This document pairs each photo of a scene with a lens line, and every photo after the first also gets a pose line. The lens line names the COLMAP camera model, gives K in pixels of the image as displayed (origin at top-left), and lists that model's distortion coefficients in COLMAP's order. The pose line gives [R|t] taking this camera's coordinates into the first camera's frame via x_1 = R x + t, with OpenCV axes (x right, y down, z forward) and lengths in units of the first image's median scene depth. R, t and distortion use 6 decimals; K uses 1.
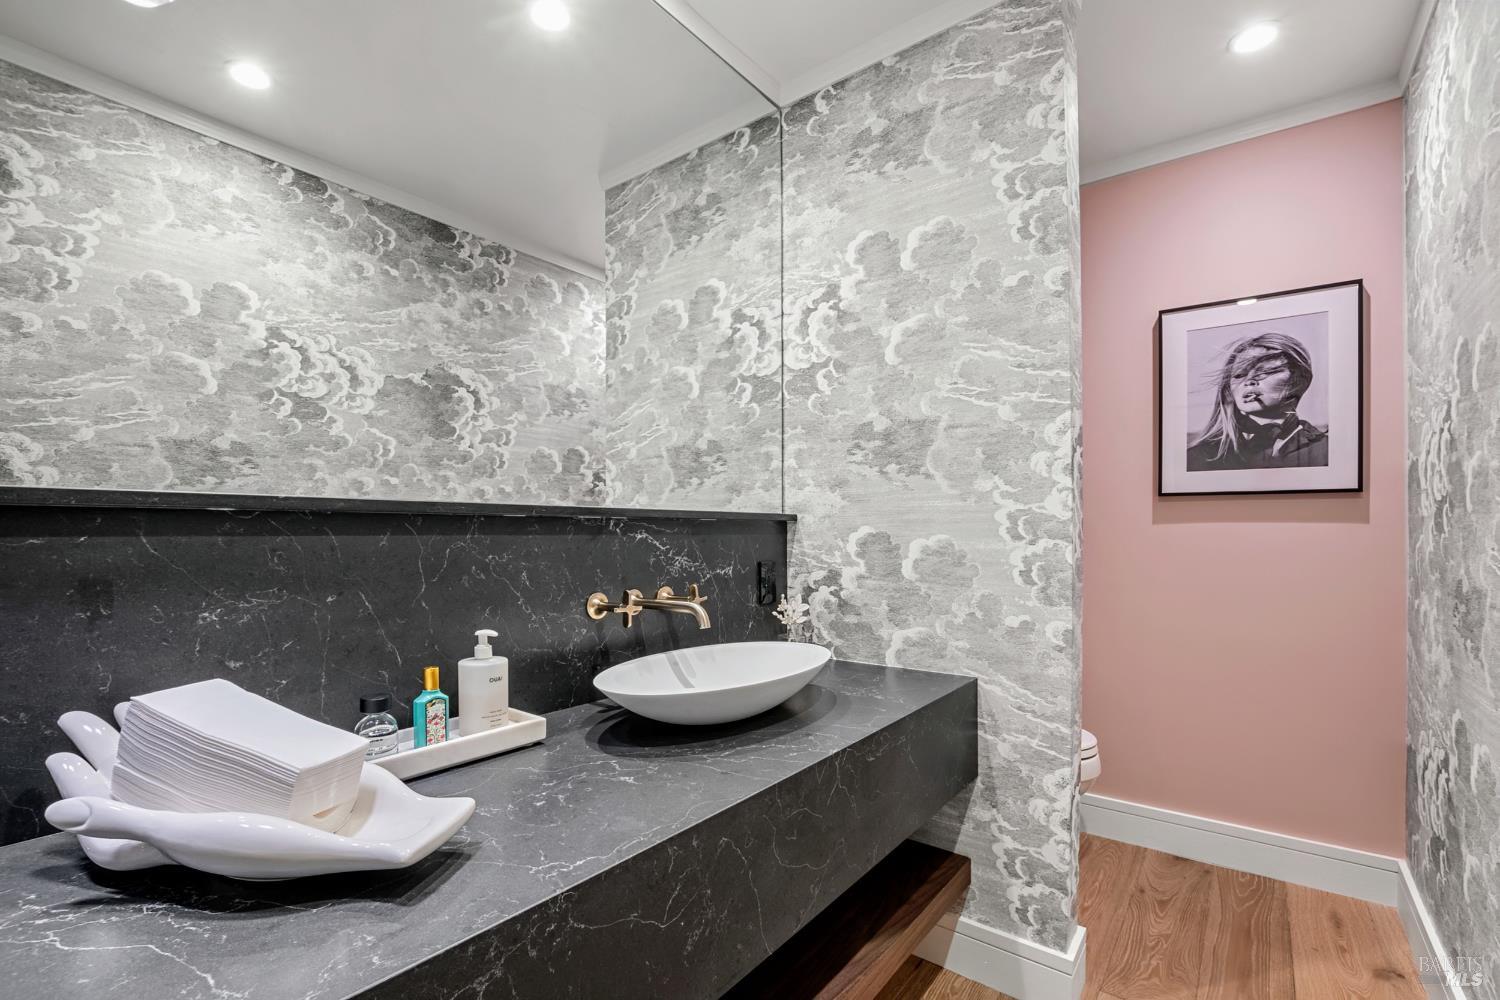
lens RADIAL K [[662.8, 0, 743.2], [0, 662.8, 535.1], [0, 0, 1]] dist [-0.035676, 0.006280]
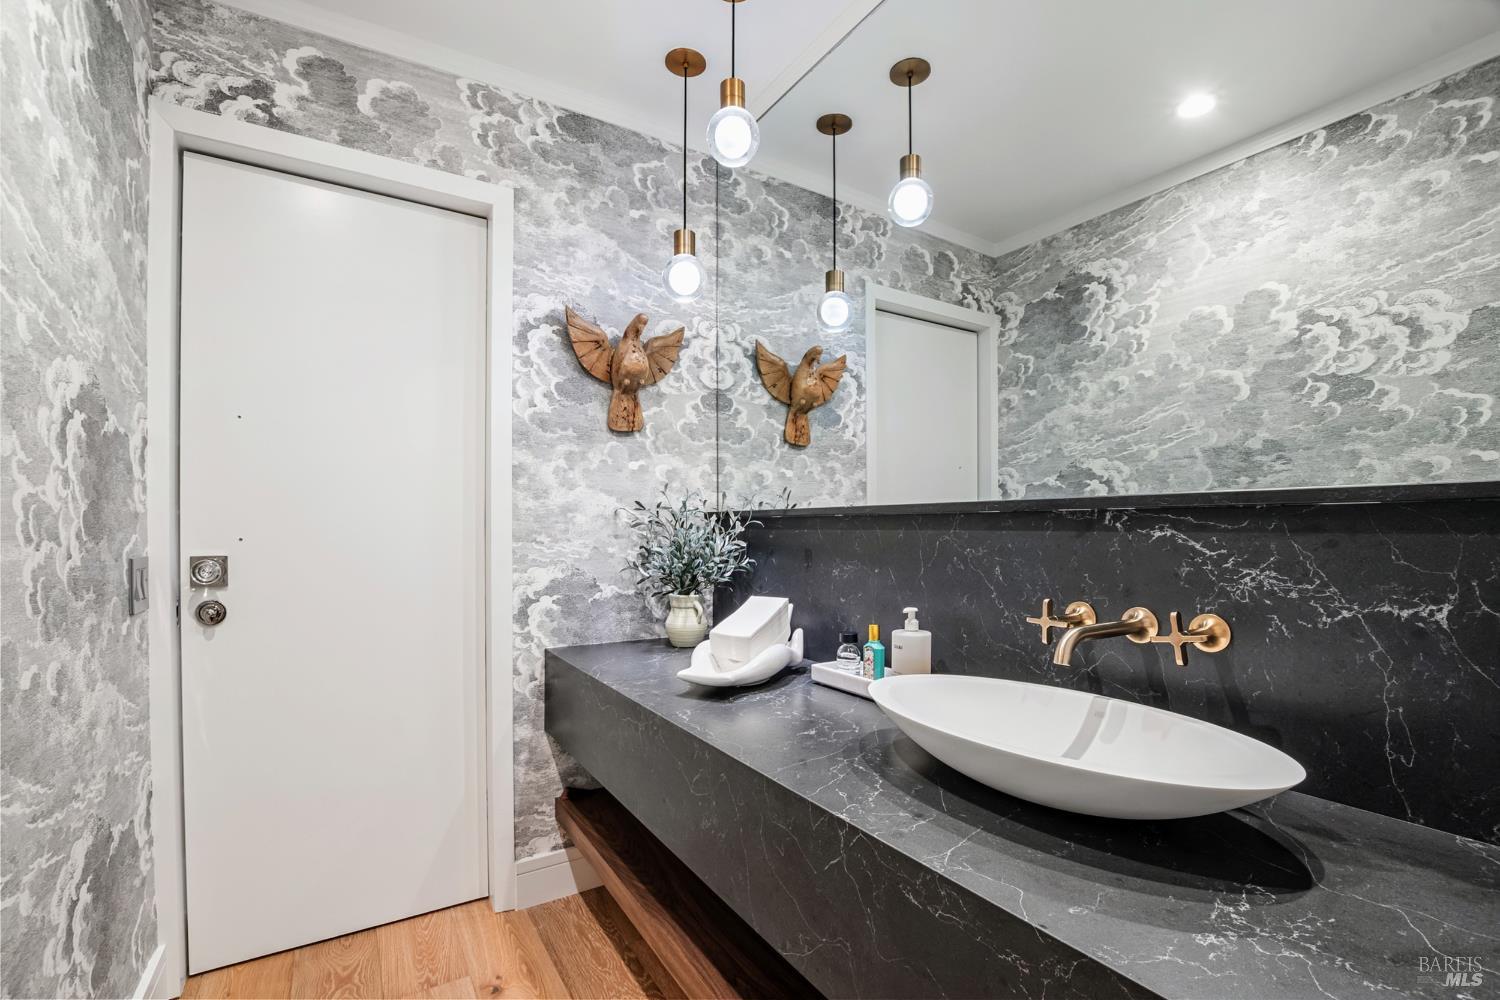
lens RADIAL K [[652.3, 0, 747.5], [0, 652.3, 531.1], [0, 0, 1]] dist [-0.046999, 0.016081]
pose [[-0.331462, 0.002493, -0.943465, 0.443059], [-0.005701, 0.999973, 0.004645, -0.000987], [0.943452, 0.006919, -0.331438, 0.580572]]
